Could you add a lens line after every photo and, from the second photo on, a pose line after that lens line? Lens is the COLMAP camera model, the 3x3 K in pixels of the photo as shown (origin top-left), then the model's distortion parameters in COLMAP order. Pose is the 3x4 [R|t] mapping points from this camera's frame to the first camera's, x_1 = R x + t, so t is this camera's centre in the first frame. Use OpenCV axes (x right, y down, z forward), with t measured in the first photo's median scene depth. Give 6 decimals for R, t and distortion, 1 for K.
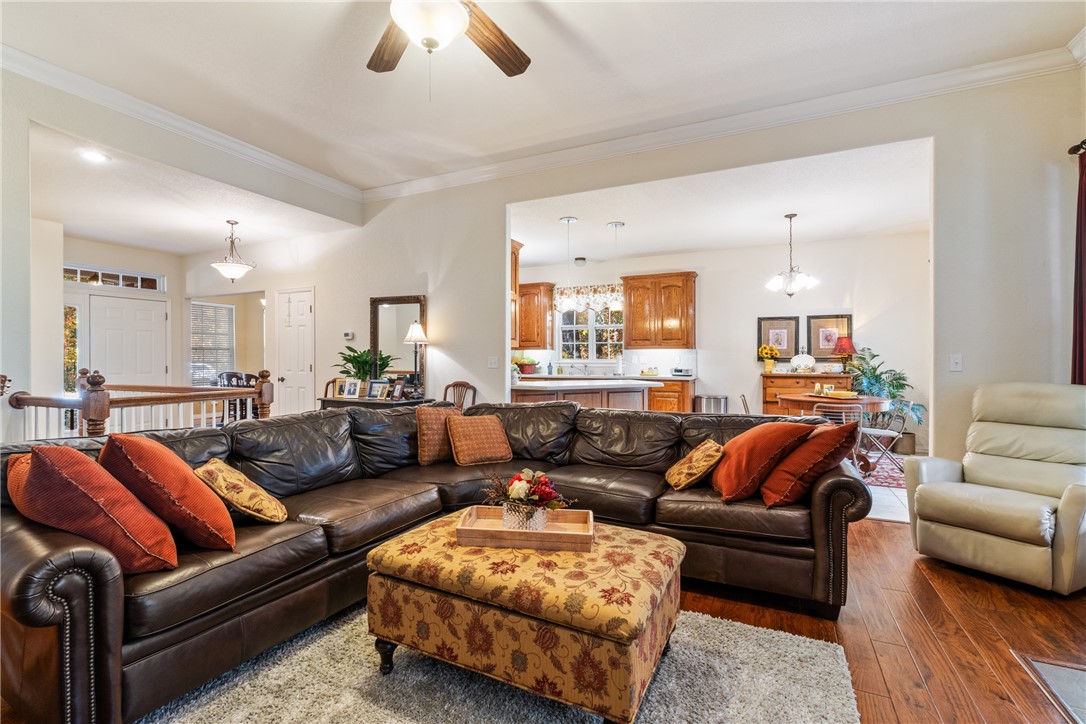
lens RADIAL K [[496.0, 0, 528.5], [0, 496.0, 355.9], [0, 0, 1]] dist [-0.012572, 0.001984]
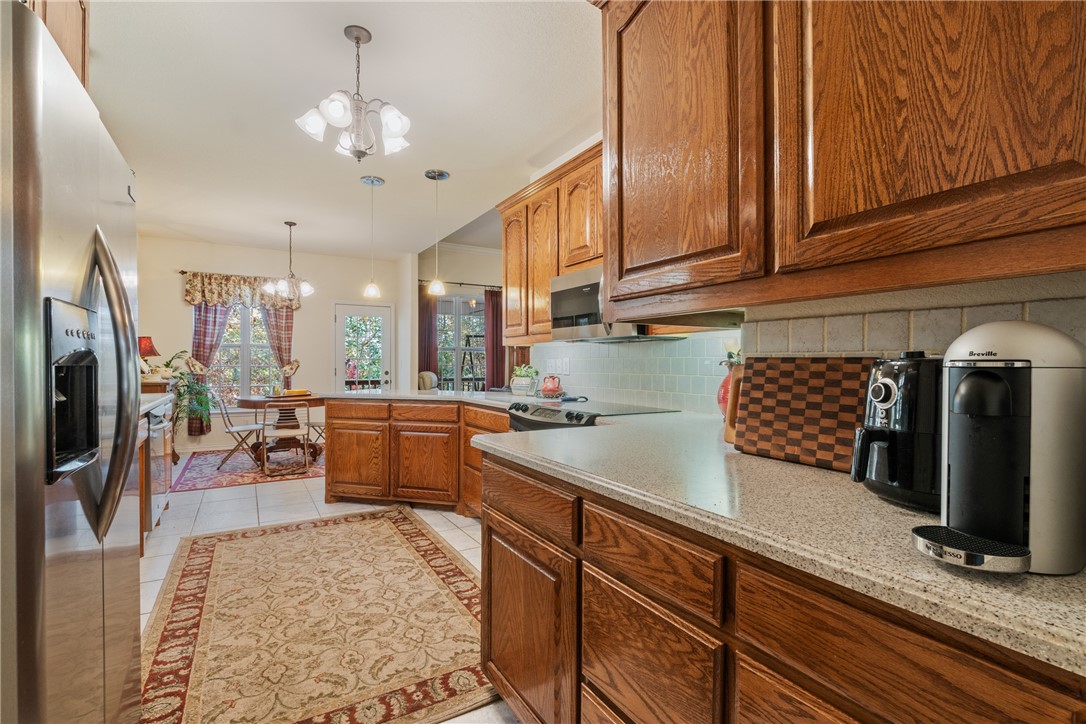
lens RADIAL K [[496.0, 0, 533.7], [0, 496.0, 366.8], [0, 0, 1]] dist [-0.012572, 0.001984]
pose [[-0.836615, -0.003876, 0.547777, -0.371951], [-0.001849, 0.999989, 0.004252, 0.009128], [-0.547788, 0.002544, -0.836614, 1.271784]]
